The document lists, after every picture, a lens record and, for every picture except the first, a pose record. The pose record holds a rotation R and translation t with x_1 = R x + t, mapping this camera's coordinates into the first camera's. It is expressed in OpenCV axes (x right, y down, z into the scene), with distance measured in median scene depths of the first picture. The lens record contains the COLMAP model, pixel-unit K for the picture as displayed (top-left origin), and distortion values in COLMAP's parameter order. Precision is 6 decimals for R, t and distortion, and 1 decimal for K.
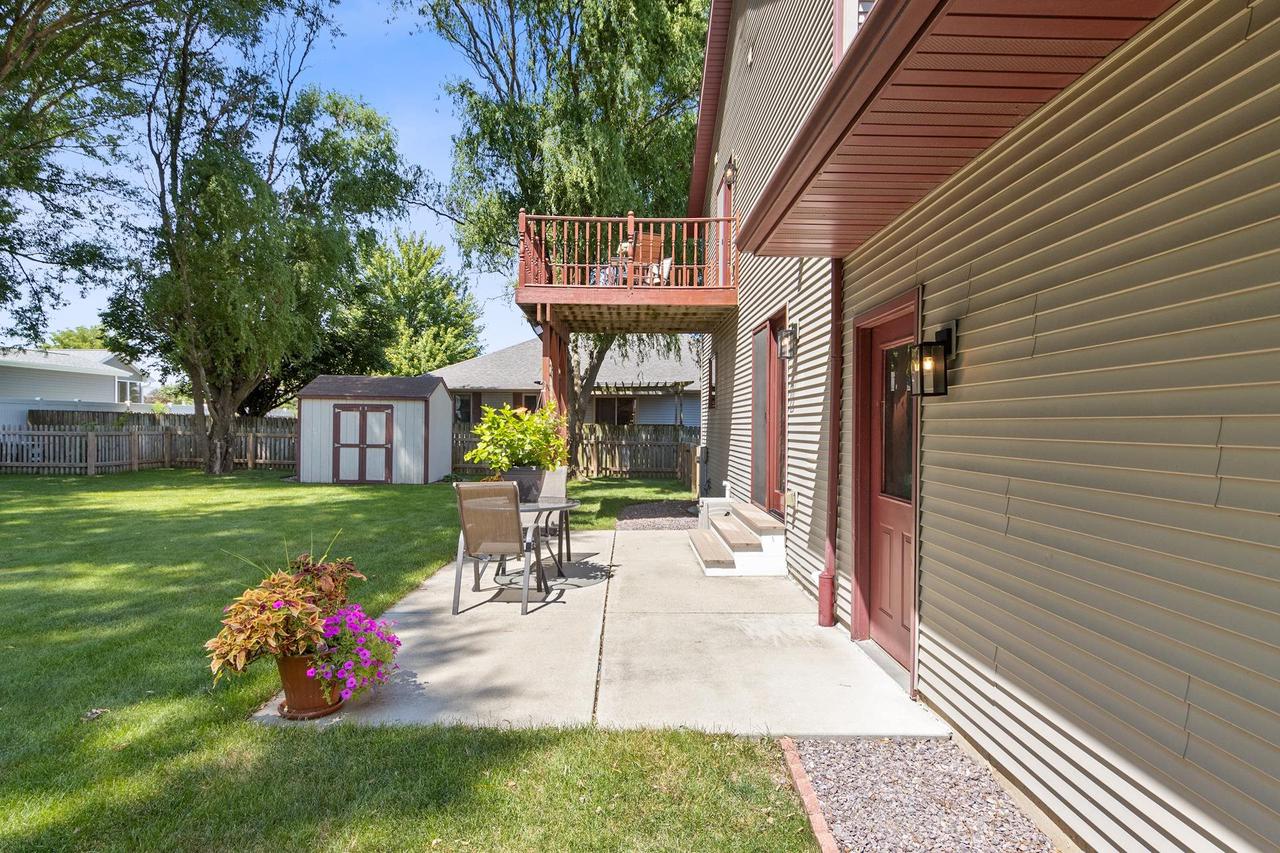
lens RADIAL K [[596.0, 0, 627.3], [0, 596.0, 422.9], [0, 0, 1]] dist [0.003680, 0.000289]
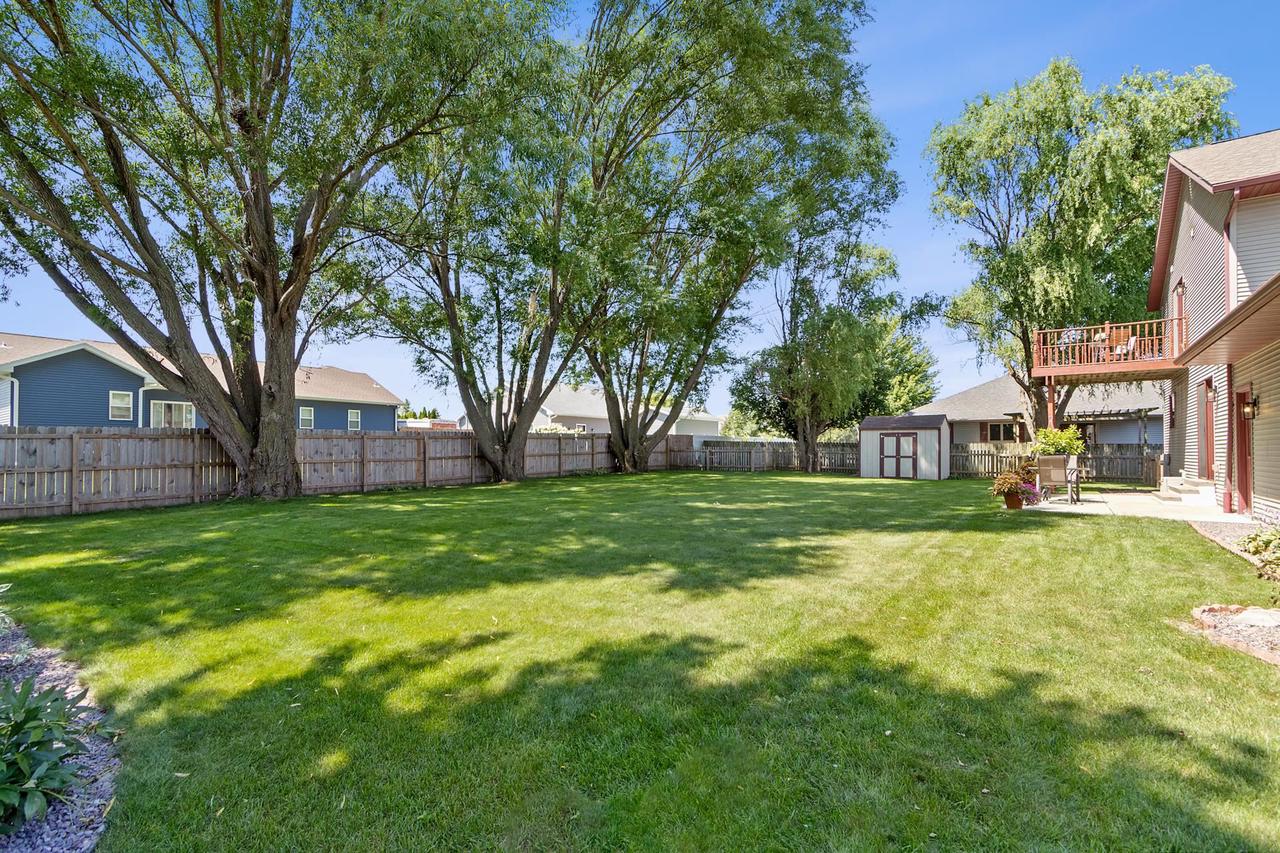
lens RADIAL K [[599.1, 0, 613.4], [0, 599.1, 442.3], [0, 0, 1]] dist [0.003465, 0.000979]
pose [[0.805681, -0.017444, -0.592093, -0.092046], [0.004393, 0.999715, -0.023476, 0.038569], [0.592334, 0.016313, 0.805528, -0.995996]]
